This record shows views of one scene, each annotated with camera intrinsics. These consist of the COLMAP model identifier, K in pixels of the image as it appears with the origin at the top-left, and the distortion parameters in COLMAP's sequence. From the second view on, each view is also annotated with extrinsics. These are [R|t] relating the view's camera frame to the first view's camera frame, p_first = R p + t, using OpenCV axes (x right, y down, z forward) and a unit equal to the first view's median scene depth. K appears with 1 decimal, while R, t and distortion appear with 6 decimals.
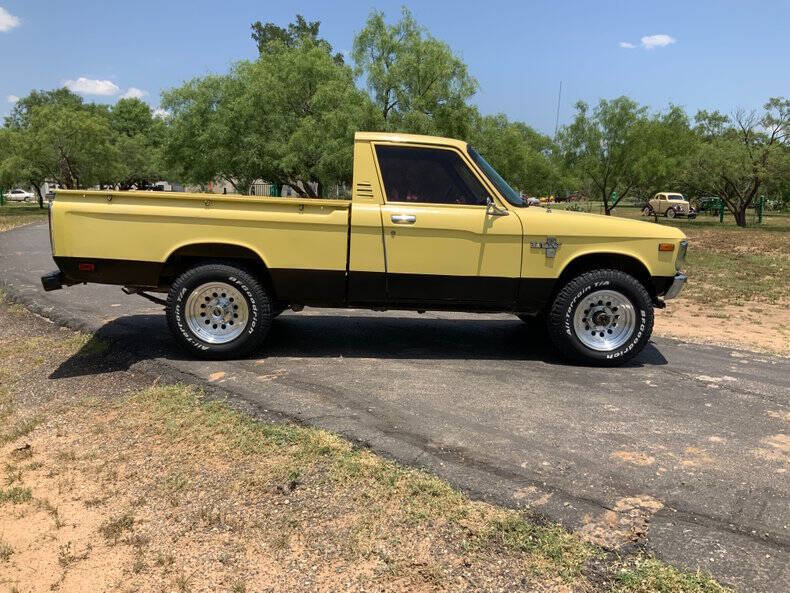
lens RADIAL K [[656.5, 0, 389.0], [0, 656.5, 297.3], [0, 0, 1]] dist [0.056349, -0.101314]
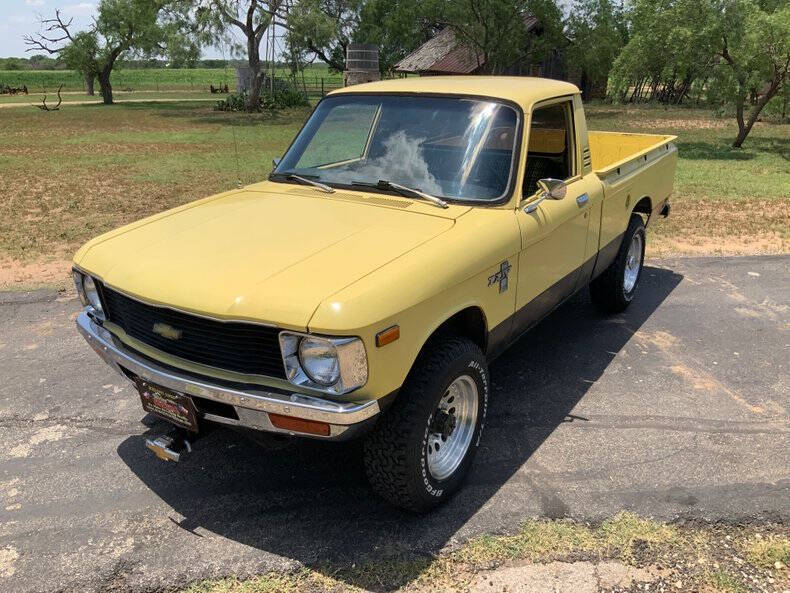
lens RADIAL K [[656.5, 0, 388.8], [0, 656.5, 297.7], [0, 0, 1]] dist [0.056349, -0.101314]
pose [[-0.578083, 0.252600, -0.775895, 0.758026], [-0.136339, 0.907609, 0.397060, -0.336399], [0.804507, 0.335319, -0.490234, 1.533859]]
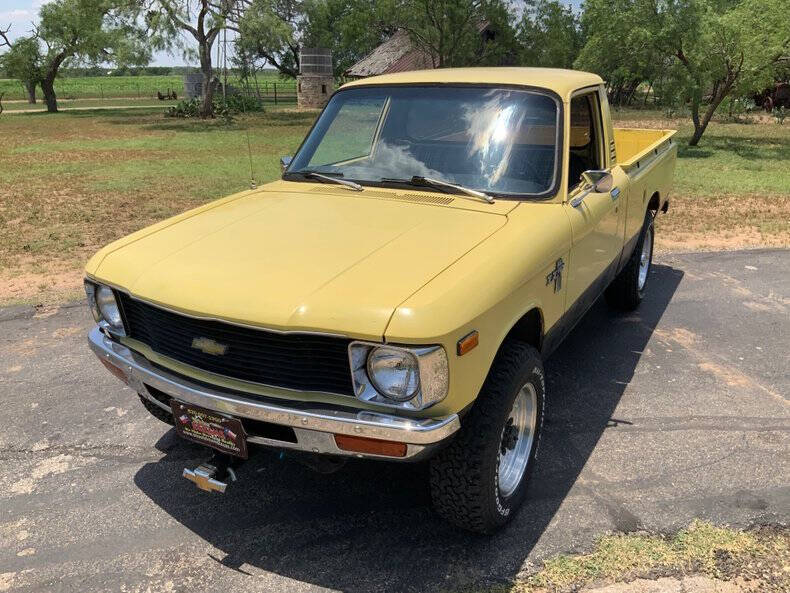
lens RADIAL K [[656.5, 0, 388.5], [0, 656.5, 299.3], [0, 0, 1]] dist [0.056349, -0.101314]
pose [[-0.515519, 0.264796, -0.814938, 0.764721], [-0.134818, 0.914144, 0.382315, -0.306053], [0.846206, 0.306959, -0.435559, 1.445316]]
